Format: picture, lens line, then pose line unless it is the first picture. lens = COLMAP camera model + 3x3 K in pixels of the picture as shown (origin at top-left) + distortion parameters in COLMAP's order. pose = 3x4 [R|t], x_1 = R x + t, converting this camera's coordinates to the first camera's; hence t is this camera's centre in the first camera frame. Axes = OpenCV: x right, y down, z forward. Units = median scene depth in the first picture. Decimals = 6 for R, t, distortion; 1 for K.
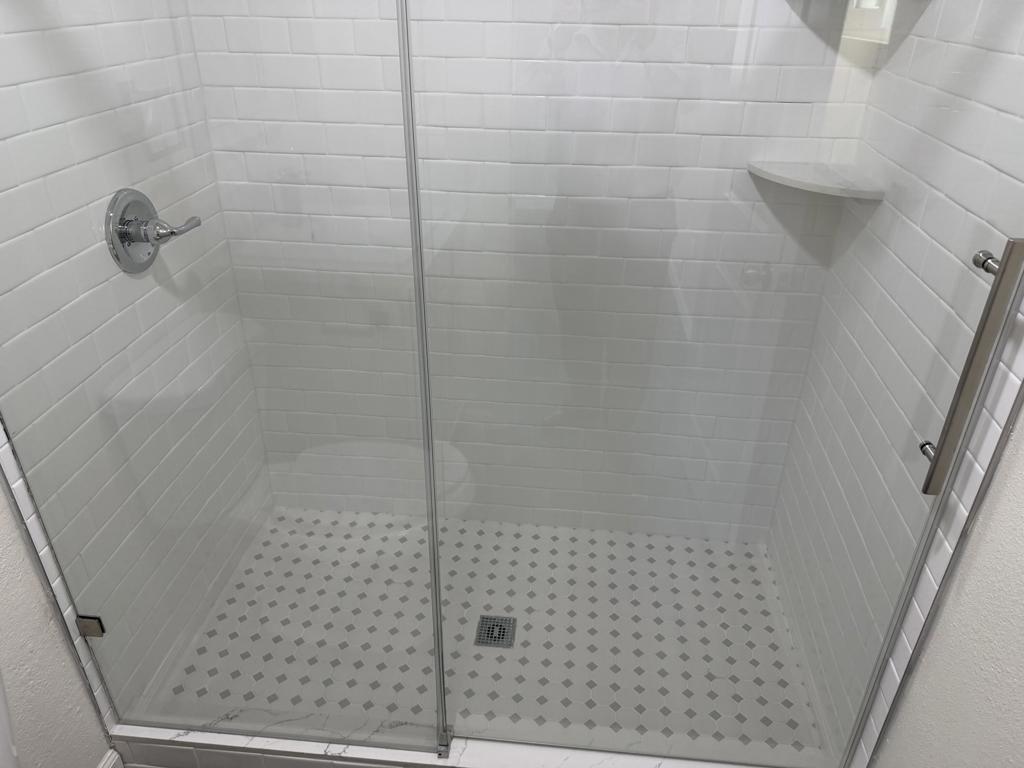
lens RADIAL K [[717.9, 0, 513.5], [0, 717.9, 381.7], [0, 0, 1]] dist [0.049733, -0.076402]
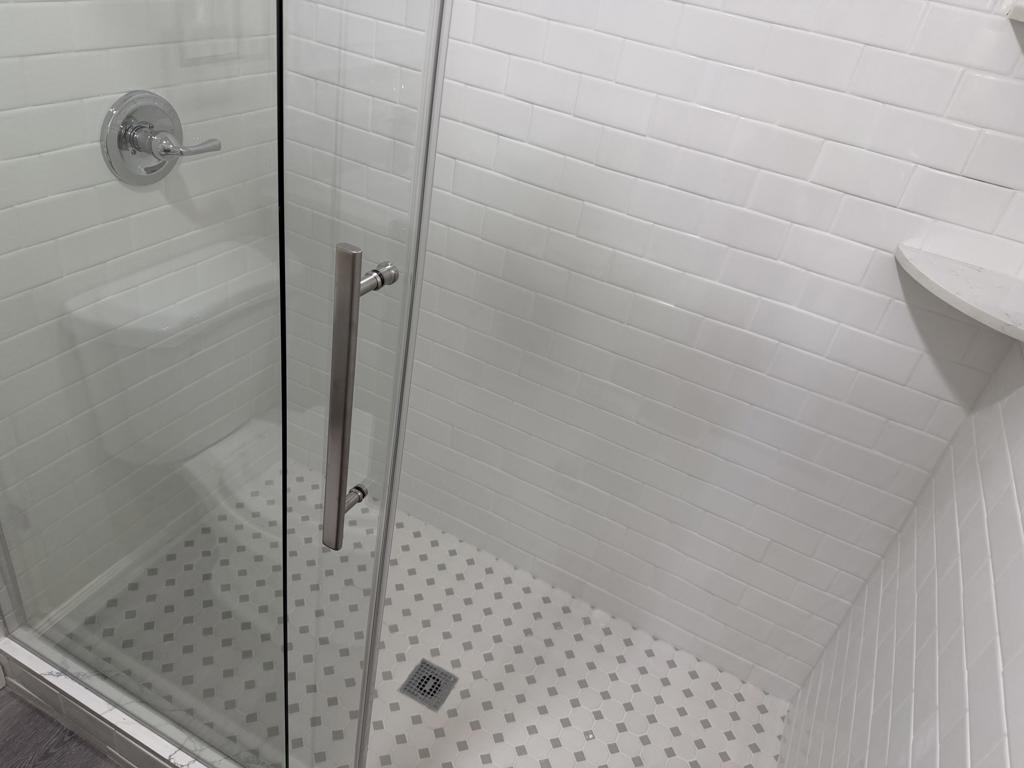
lens RADIAL K [[717.9, 0, 513.0], [0, 717.9, 387.4], [0, 0, 1]] dist [0.049733, -0.076402]
pose [[0.927918, 0.308130, -0.209820, 0.175411], [-0.297257, 0.951241, 0.082336, -0.120677], [0.224960, -0.014030, 0.974267, 0.217292]]
